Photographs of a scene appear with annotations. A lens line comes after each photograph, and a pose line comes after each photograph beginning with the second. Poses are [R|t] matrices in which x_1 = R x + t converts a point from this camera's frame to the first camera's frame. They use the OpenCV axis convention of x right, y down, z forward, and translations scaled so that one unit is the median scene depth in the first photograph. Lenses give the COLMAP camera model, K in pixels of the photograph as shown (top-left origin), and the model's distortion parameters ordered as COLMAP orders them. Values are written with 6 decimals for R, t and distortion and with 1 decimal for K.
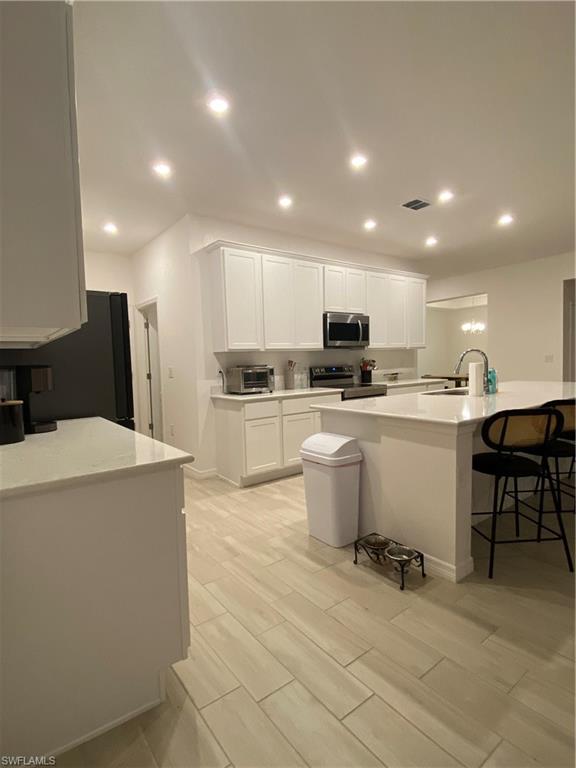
lens RADIAL K [[396.3, 0, 290.0], [0, 396.3, 381.1], [0, 0, 1]] dist [0.064579, -0.053505]
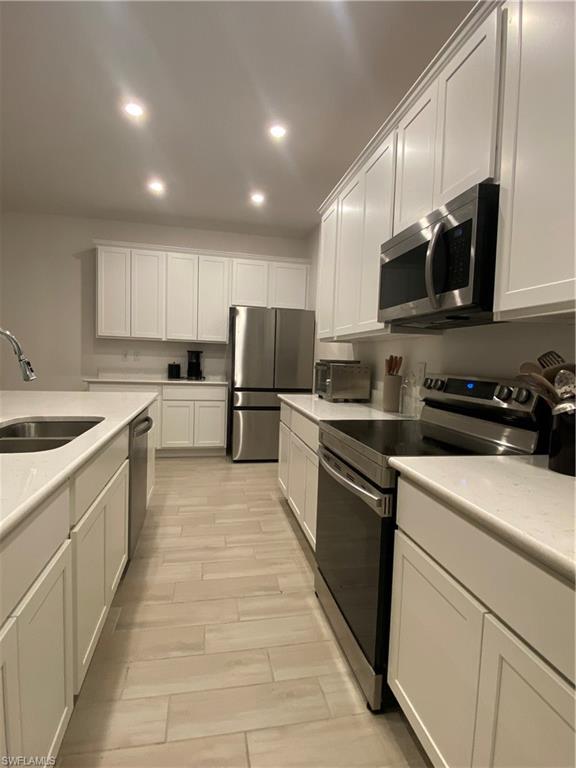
lens RADIAL K [[396.3, 0, 290.0], [0, 396.3, 381.1], [0, 0, 1]] dist [0.064579, -0.053505]
pose [[-0.430369, 0.066145, -0.900226, 0.617216], [-0.071233, 0.991712, 0.106921, -0.075971], [0.899838, 0.110141, -0.422091, 1.285018]]
